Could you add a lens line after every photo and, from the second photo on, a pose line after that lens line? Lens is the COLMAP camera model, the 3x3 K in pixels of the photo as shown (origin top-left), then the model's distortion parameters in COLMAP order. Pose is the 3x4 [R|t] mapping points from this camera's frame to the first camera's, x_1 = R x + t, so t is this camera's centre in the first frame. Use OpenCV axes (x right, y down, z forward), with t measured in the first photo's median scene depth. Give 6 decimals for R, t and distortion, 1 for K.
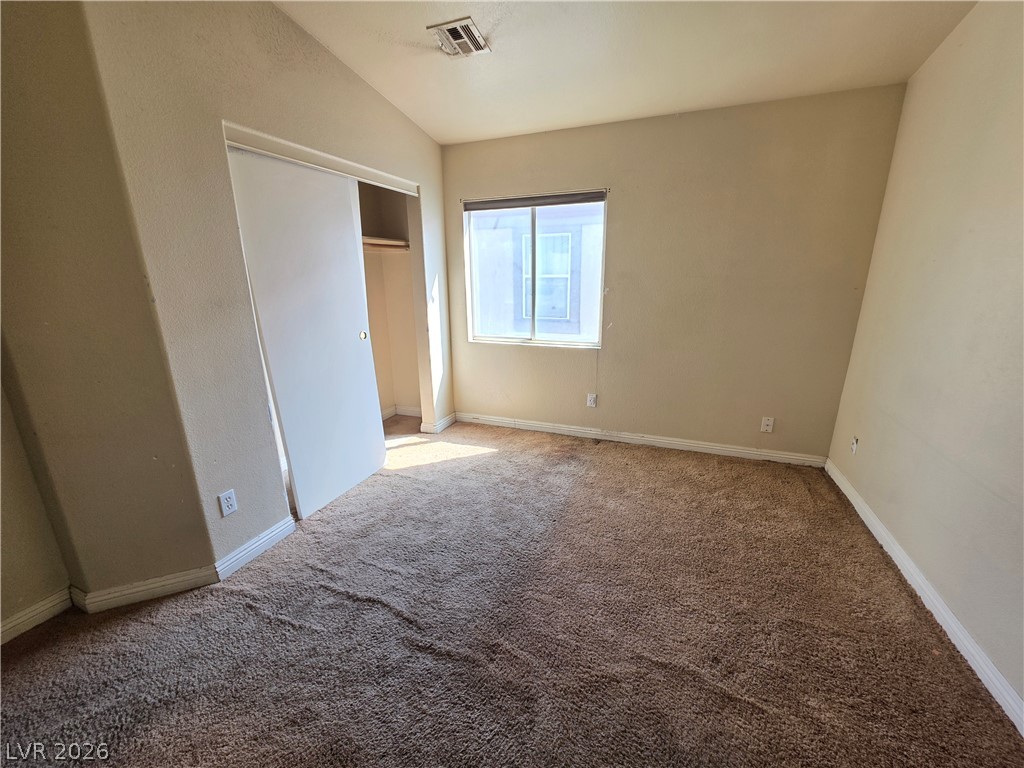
lens RADIAL K [[409.6, 0, 510.5], [0, 409.6, 386.7], [0, 0, 1]] dist [0.002145, -0.000561]
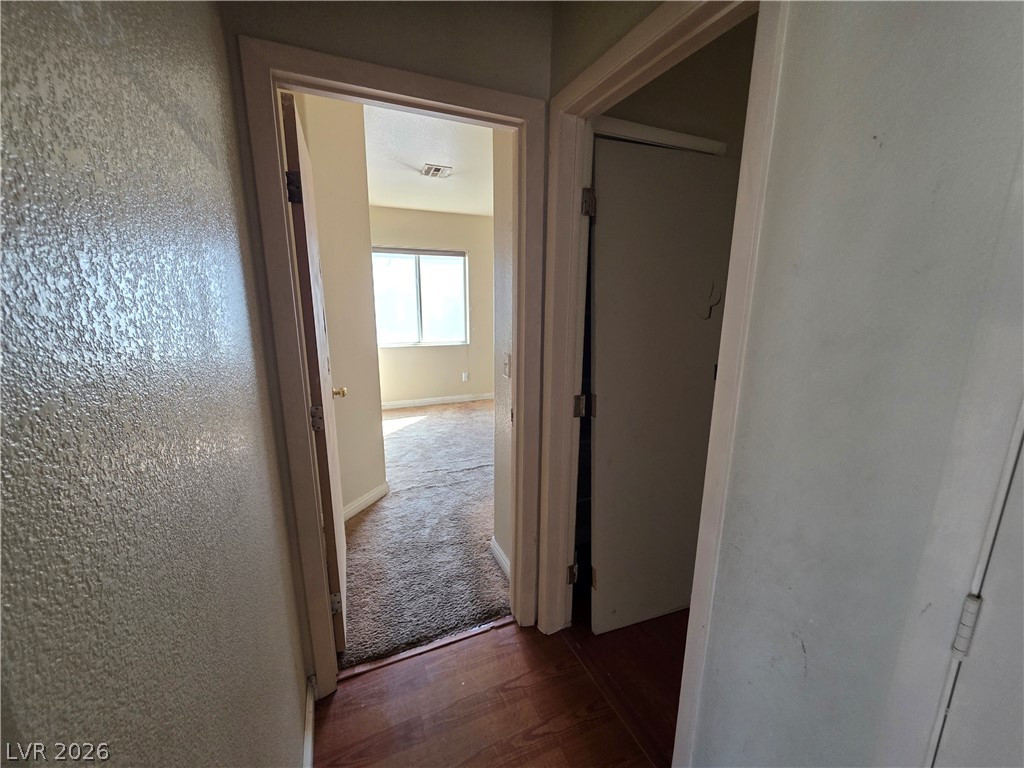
lens RADIAL K [[409.6, 0, 515.6], [0, 409.6, 382.2], [0, 0, 1]] dist [0.002145, -0.000561]
pose [[0.708168, -0.128379, 0.694274, -0.913685], [0.172861, 0.984929, 0.005804, 0.092502], [-0.684556, 0.115903, 0.719687, -0.326115]]
